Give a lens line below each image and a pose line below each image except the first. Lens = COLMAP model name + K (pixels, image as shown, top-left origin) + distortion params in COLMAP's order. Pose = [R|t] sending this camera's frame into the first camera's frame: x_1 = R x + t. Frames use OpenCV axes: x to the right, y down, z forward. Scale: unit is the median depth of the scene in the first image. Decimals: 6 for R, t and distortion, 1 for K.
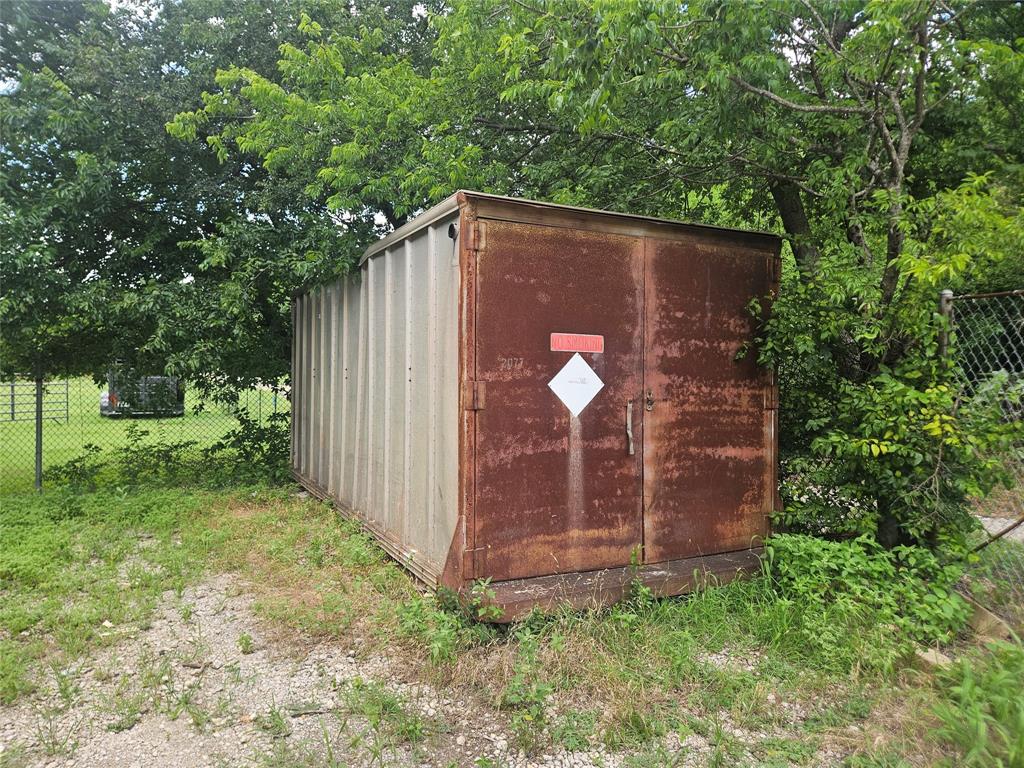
lens RADIAL K [[693.3, 0, 512.0], [0, 693.3, 384.0], [0, 0, 1]] dist [0.066897, -0.000533]
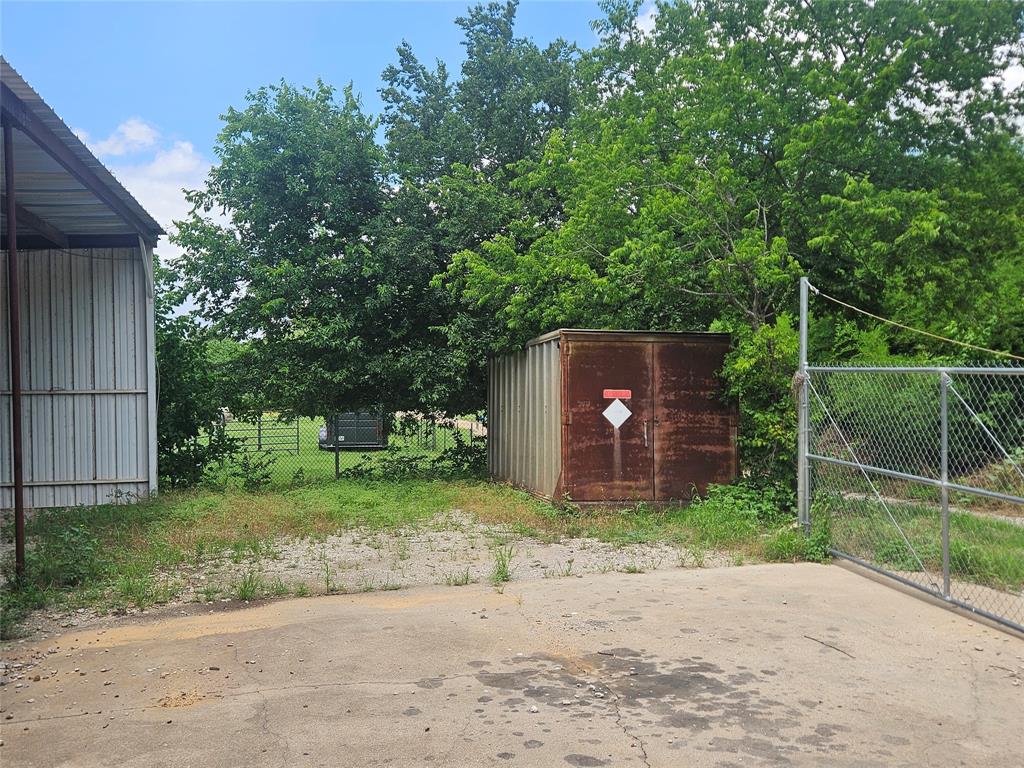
lens RADIAL K [[693.3, 0, 512.0], [0, 693.3, 384.0], [0, 0, 1]] dist [0.066897, -0.000533]
pose [[0.965040, -0.018474, -0.261451, 0.323680], [0.005849, 0.998782, -0.048983, 0.012784], [0.262038, 0.045742, 0.963973, -1.099283]]
